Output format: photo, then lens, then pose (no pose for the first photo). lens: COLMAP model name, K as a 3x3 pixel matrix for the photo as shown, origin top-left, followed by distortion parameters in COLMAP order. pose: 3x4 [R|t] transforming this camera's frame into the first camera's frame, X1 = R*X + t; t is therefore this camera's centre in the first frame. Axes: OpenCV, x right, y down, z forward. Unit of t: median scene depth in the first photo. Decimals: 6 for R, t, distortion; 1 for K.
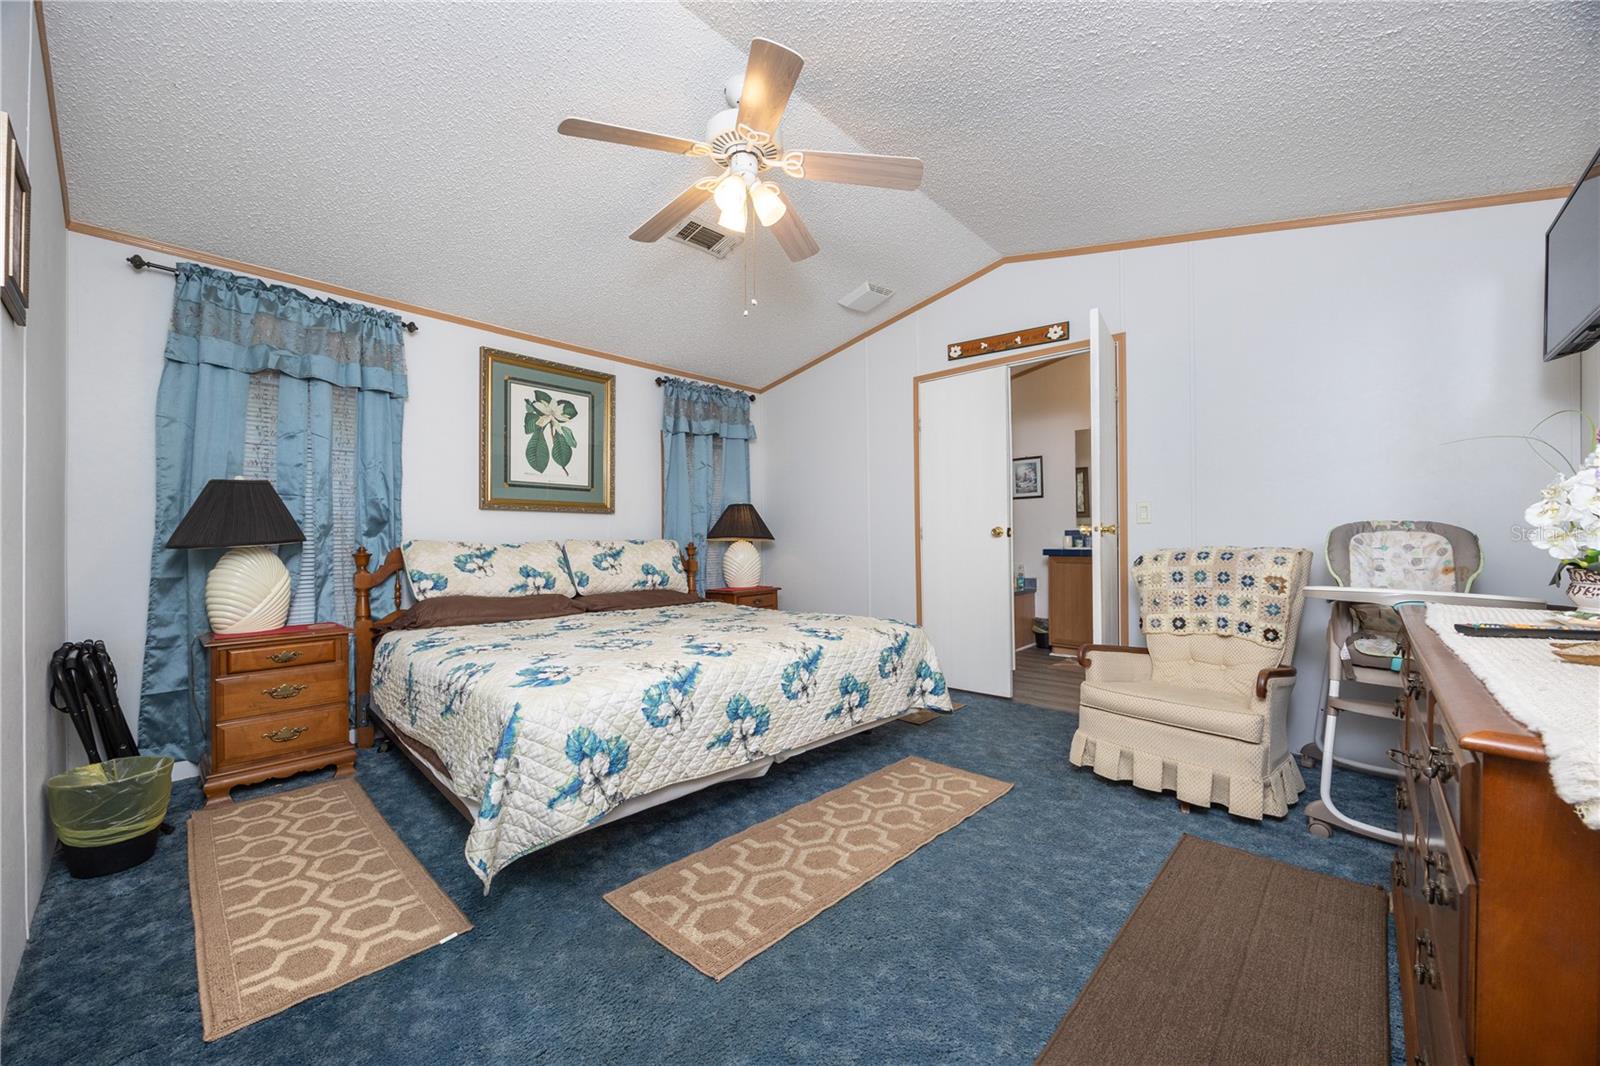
lens RADIAL K [[602.9, 0, 806.5], [0, 602.9, 540.3], [0, 0, 1]] dist [-0.000559, 0.000001]
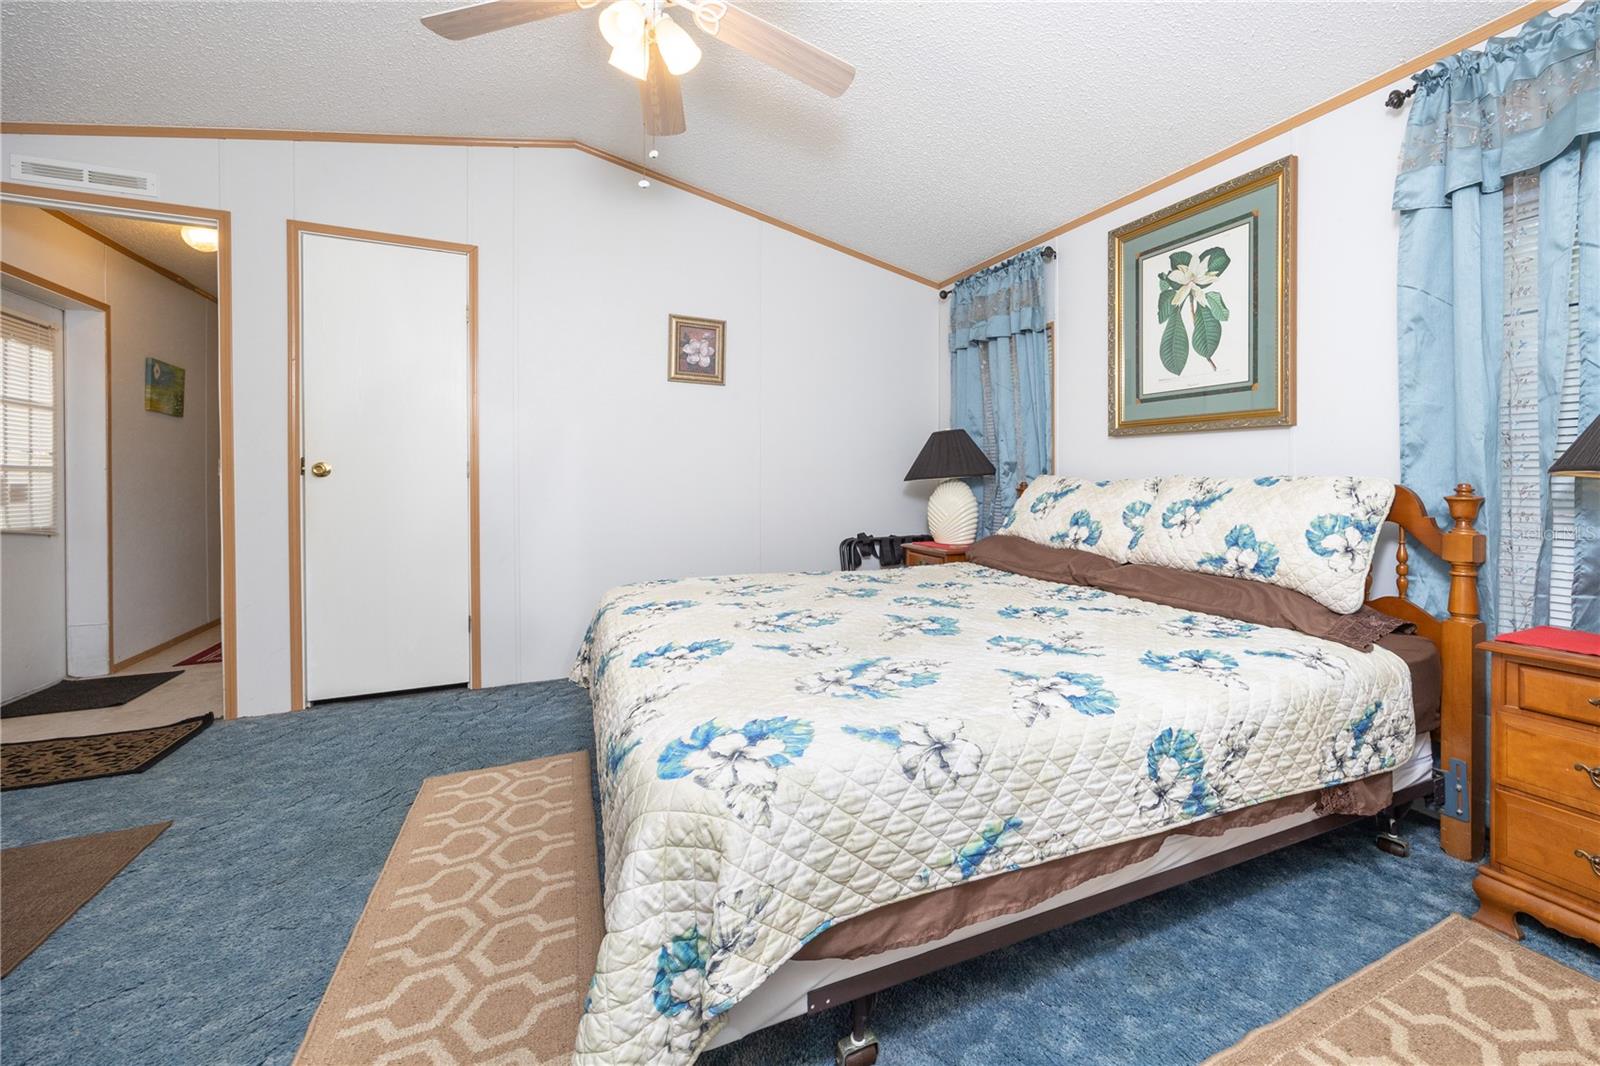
lens RADIAL K [[588.4, 0, 803.0], [0, 588.4, 484.7], [0, 0, 1]] dist [-0.001376, -0.000149]
pose [[-0.321566, 0.028499, -0.946458, 0.318656], [0.012915, 0.999586, 0.025711, -0.012062], [0.946799, -0.003956, -0.321801, 0.820485]]
